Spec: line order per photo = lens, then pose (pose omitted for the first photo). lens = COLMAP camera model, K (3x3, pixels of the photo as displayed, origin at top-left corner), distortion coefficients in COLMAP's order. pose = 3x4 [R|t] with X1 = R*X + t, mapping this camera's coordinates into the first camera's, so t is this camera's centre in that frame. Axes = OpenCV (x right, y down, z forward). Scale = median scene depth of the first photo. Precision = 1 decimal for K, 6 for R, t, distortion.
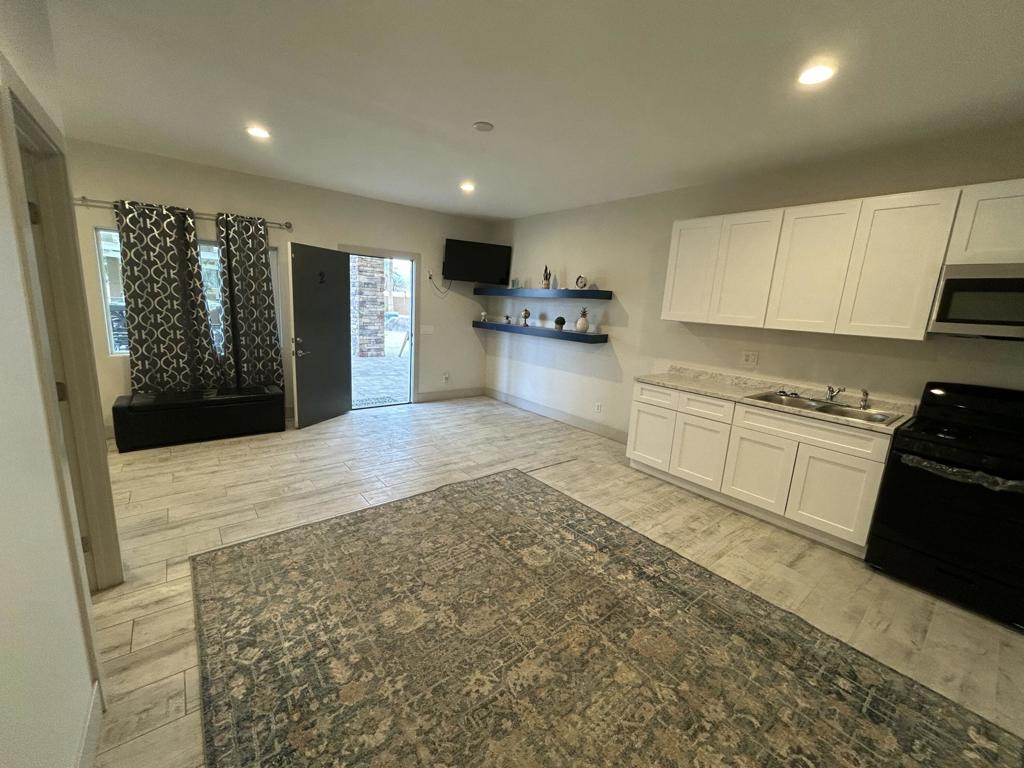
lens RADIAL K [[411.9, 0, 511.2], [0, 411.9, 386.4], [0, 0, 1]] dist [0.000513, 0.000282]
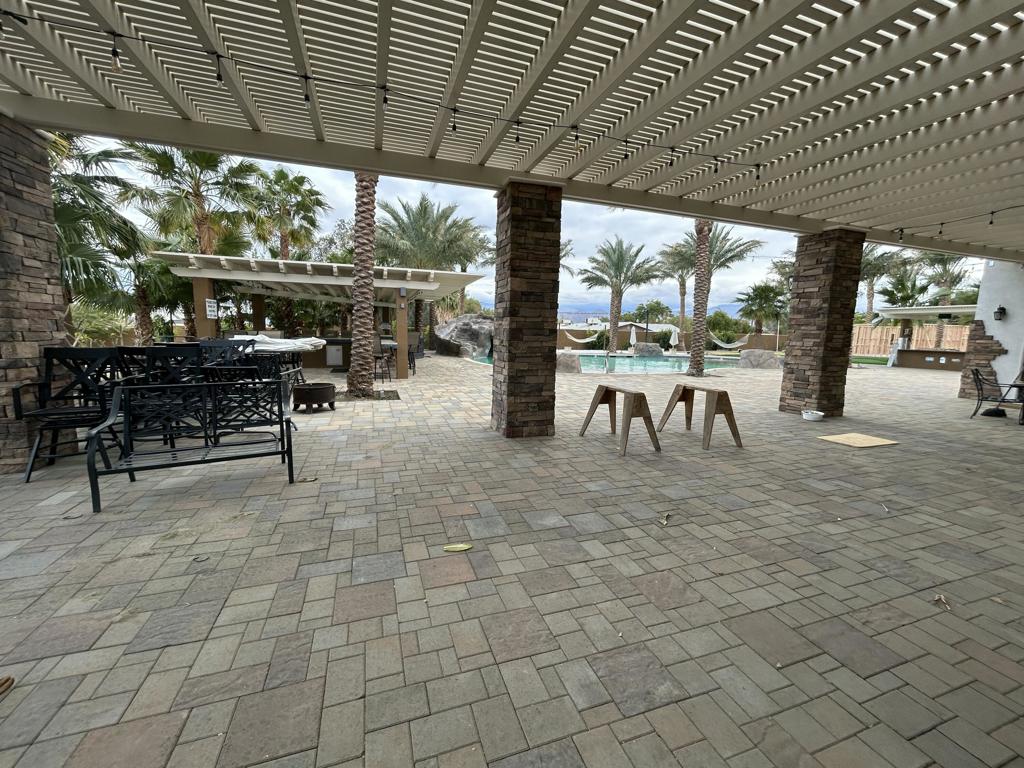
lens RADIAL K [[411.9, 0, 509.8], [0, 411.9, 382.8], [0, 0, 1]] dist [0.000513, 0.000282]
pose [[0.939910, 0.002886, -0.341410, -0.191211], [-0.032175, 0.996263, -0.080155, -0.098220], [0.339903, 0.086323, 0.936490, 0.517146]]
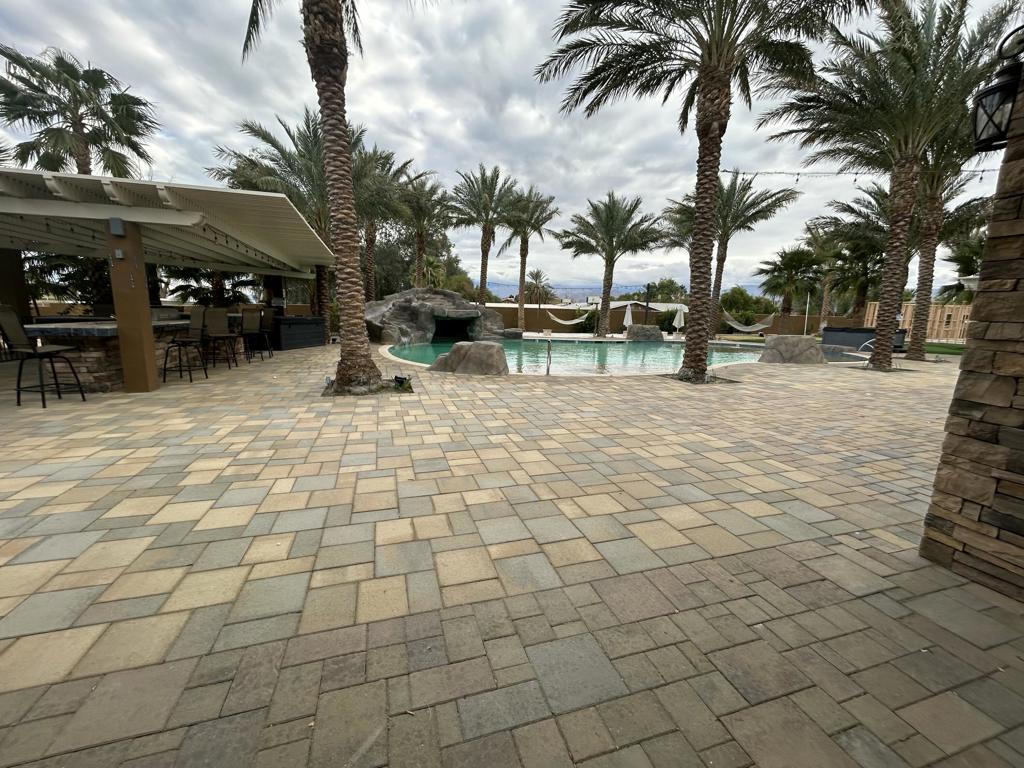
lens RADIAL K [[411.9, 0, 512.2], [0, 411.9, 385.6], [0, 0, 1]] dist [0.000513, 0.000282]
pose [[0.930533, 0.023896, -0.365429, -0.176846], [-0.036999, 0.998897, -0.028896, -0.116858], [0.364335, 0.040410, 0.930391, 0.622970]]
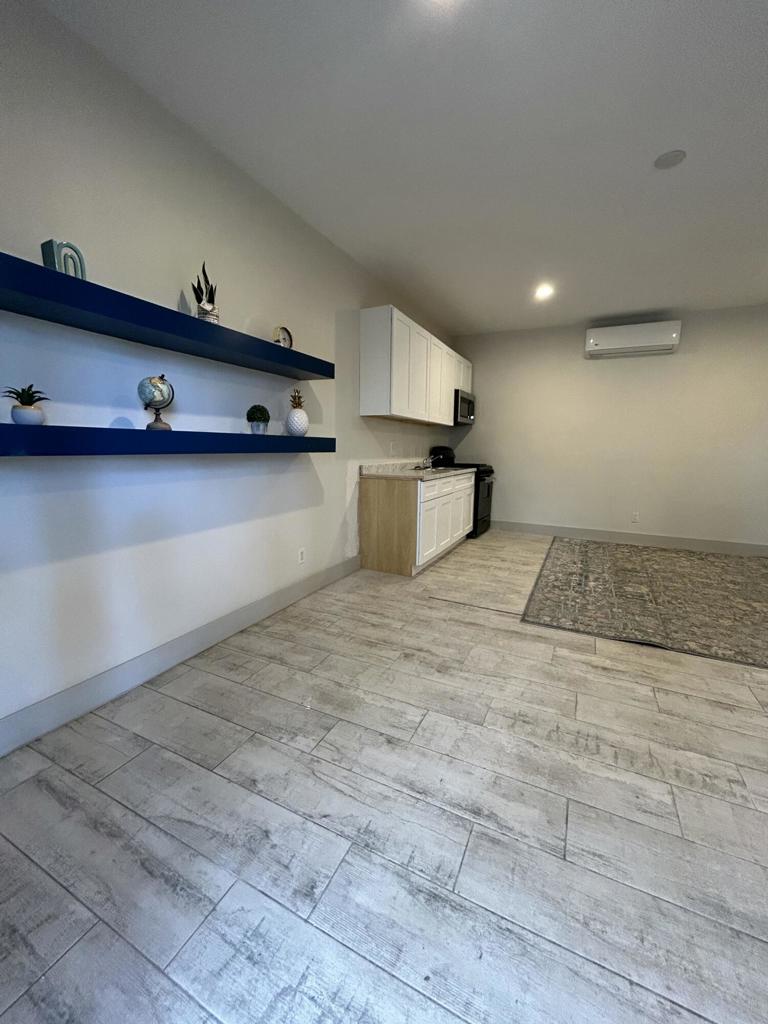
lens RADIAL K [[411.9, 0, 384.7], [0, 411.9, 514.2], [0, 0, 1]] dist [0.000513, 0.000282]
pose [[-0.419992, -0.212003, 0.882418, -0.526199], [0.137892, 0.946135, 0.292941, -0.241797], [-0.896991, 0.244711, -0.368135, 1.543832]]
